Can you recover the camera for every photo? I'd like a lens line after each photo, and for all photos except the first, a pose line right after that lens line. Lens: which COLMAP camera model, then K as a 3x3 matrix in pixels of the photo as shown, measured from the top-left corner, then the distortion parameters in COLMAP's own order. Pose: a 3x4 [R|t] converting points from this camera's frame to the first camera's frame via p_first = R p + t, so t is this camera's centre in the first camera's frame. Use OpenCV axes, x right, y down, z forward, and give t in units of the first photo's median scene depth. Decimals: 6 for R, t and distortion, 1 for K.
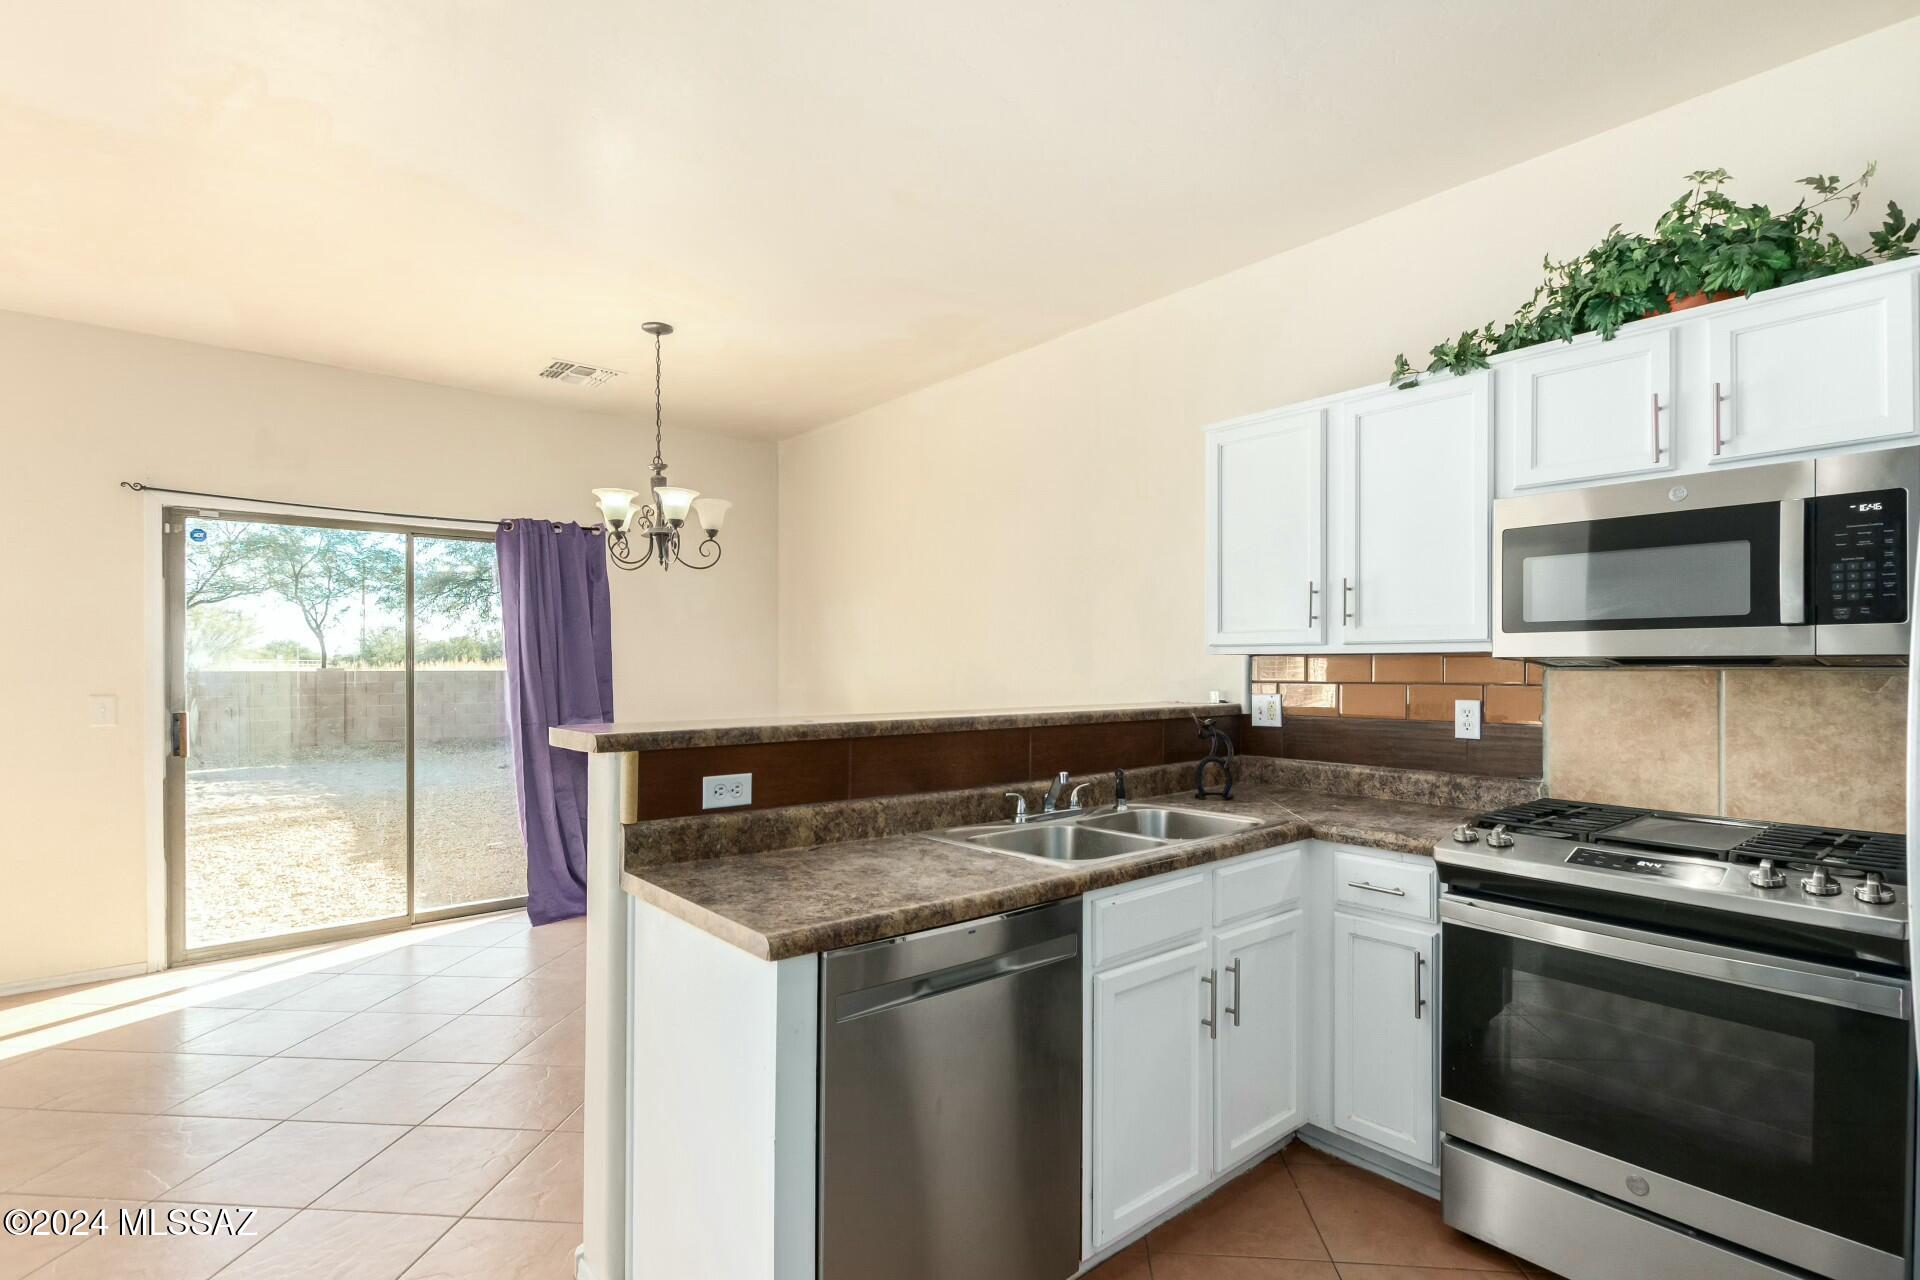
lens RADIAL K [[913.2, 0, 948.9], [0, 913.2, 657.6], [0, 0, 1]] dist [0.015488, -0.001071]
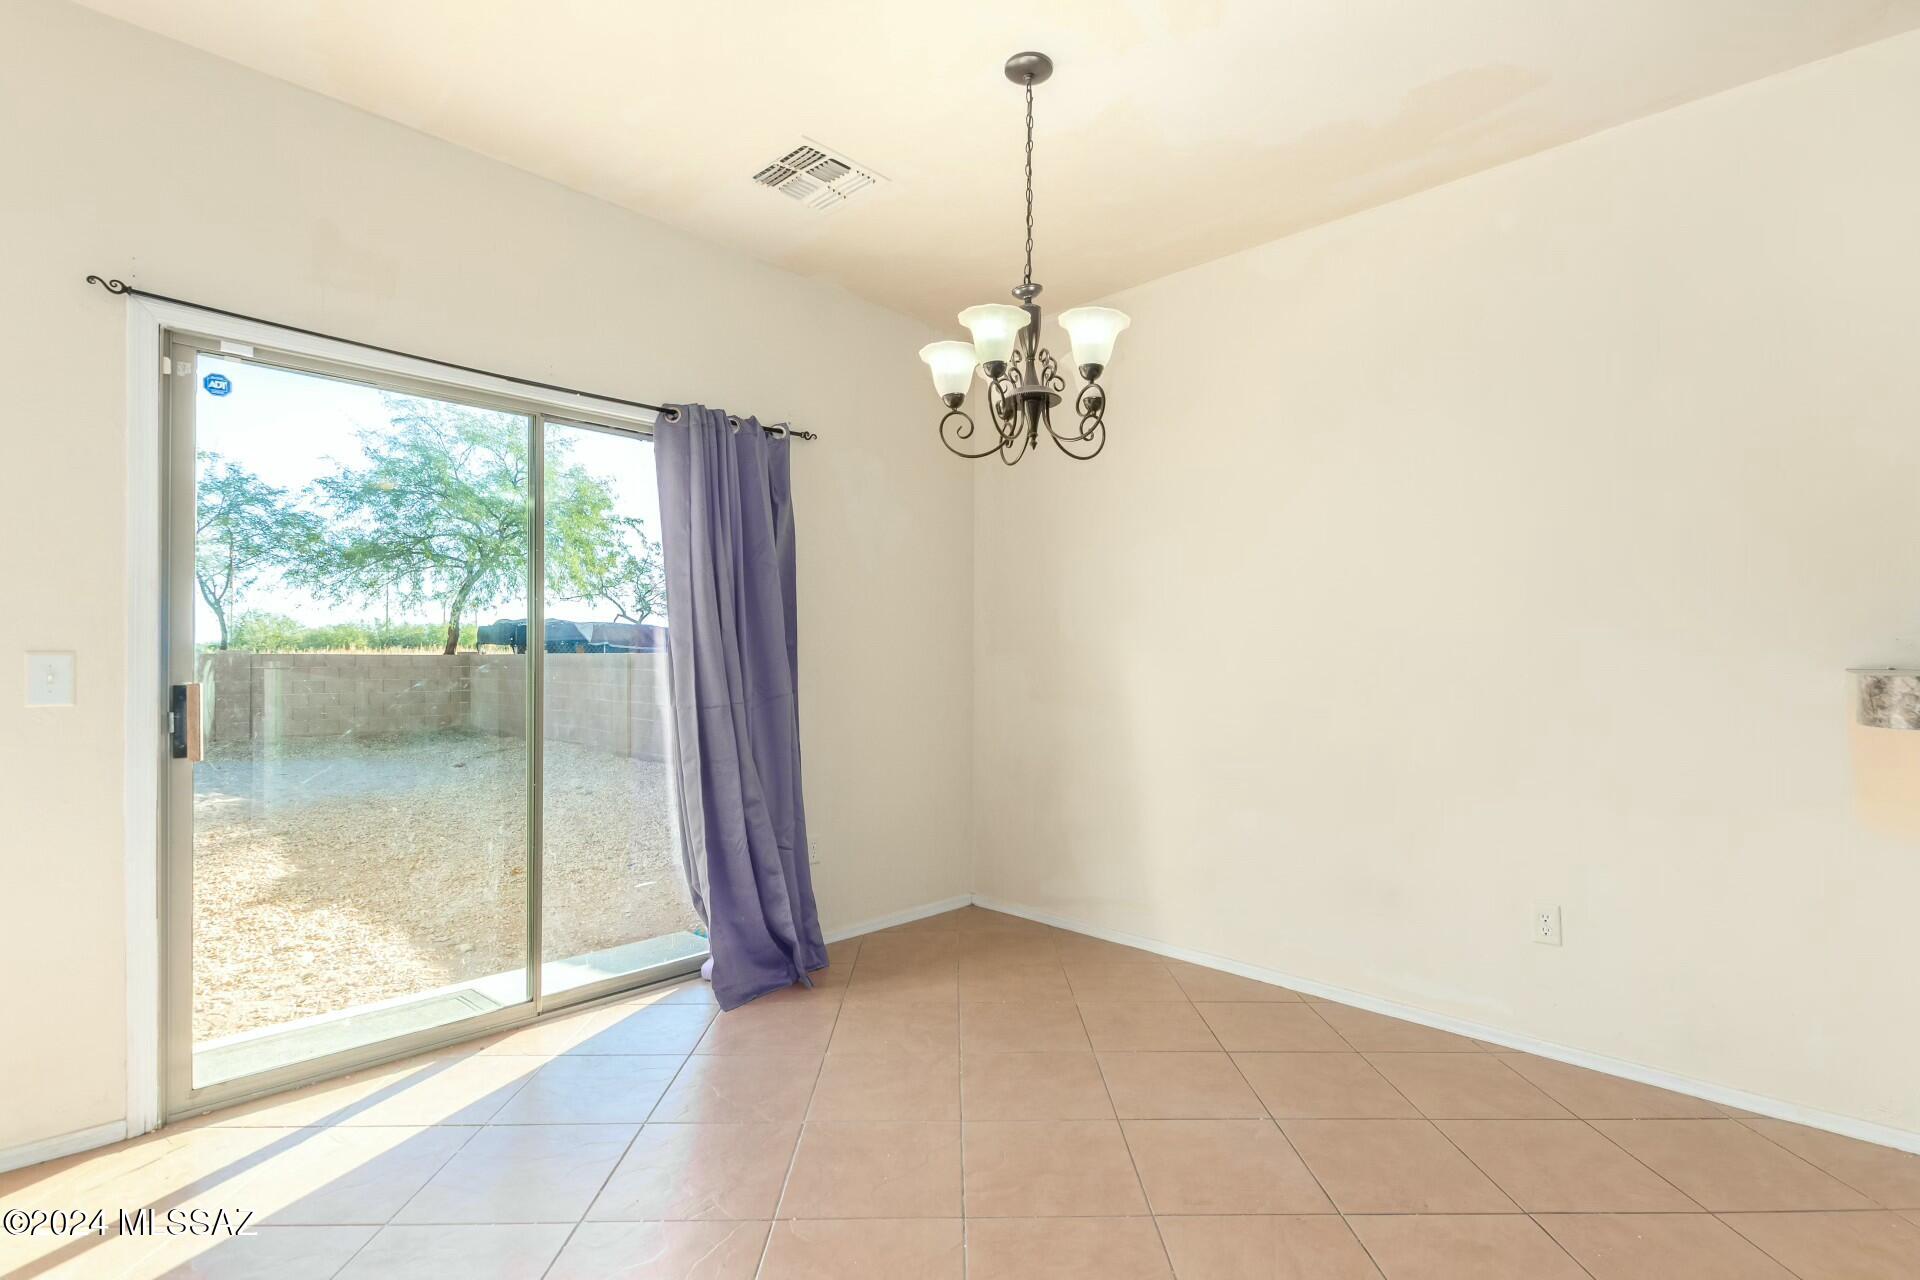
lens RADIAL K [[913.2, 0, 964.1], [0, 913.2, 650.0], [0, 0, 1]] dist [0.015488, -0.001071]
pose [[0.994411, 0.007166, 0.105338, -0.415465], [-0.007016, 0.999974, -0.001795, 0.036544], [-0.105348, 0.001046, 0.994435, 0.376048]]
